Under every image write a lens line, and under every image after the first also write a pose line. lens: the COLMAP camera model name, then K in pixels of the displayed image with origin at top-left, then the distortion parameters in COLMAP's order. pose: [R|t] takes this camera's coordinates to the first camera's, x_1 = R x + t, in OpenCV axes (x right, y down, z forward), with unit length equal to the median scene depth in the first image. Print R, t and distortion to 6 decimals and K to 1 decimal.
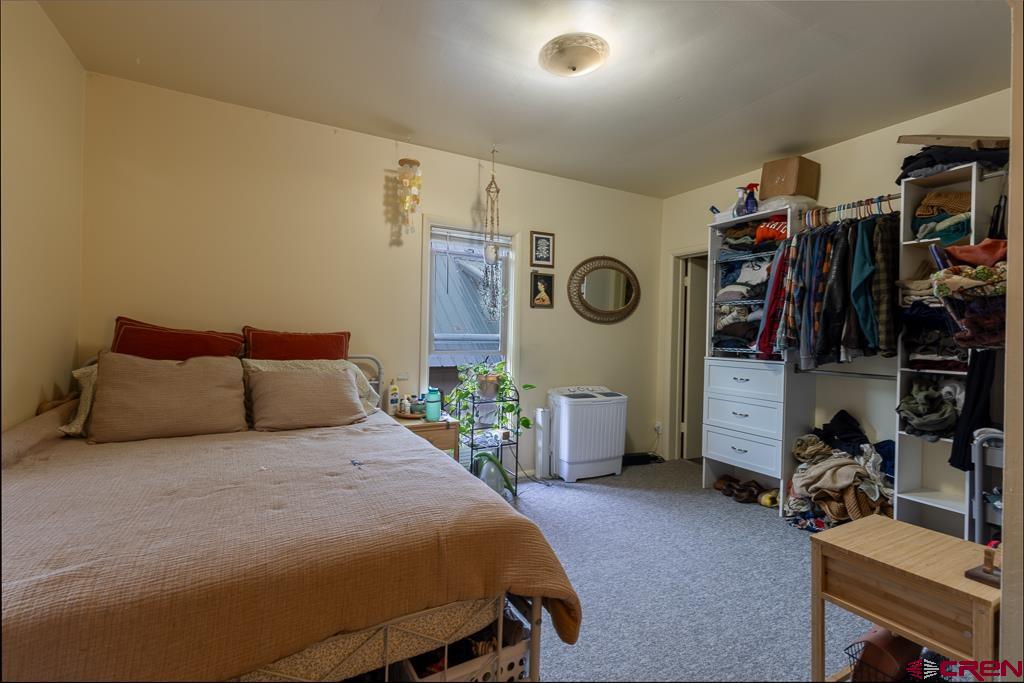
lens RADIAL K [[461.6, 0, 513.5], [0, 461.6, 338.6], [0, 0, 1]] dist [0.004994, 0.000268]
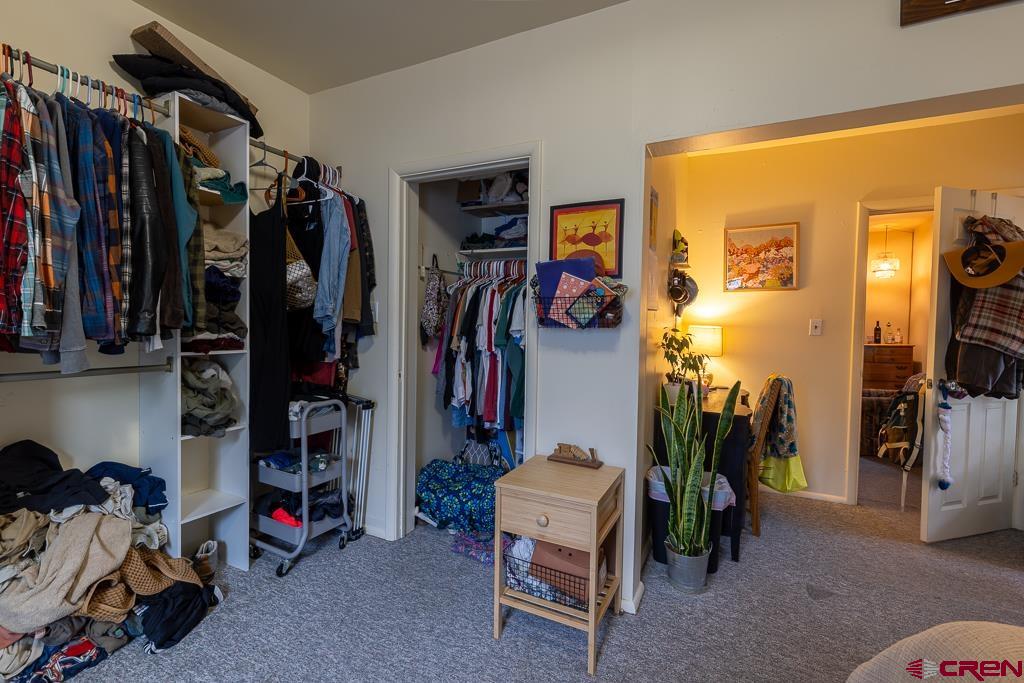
lens RADIAL K [[461.6, 0, 509.8], [0, 461.6, 338.0], [0, 0, 1]] dist [0.004994, 0.000268]
pose [[-0.574362, -0.053274, 0.816866, -0.070363], [-0.019028, 0.998479, 0.051739, -0.008230], [-0.818380, 0.014174, -0.574502, 0.995818]]
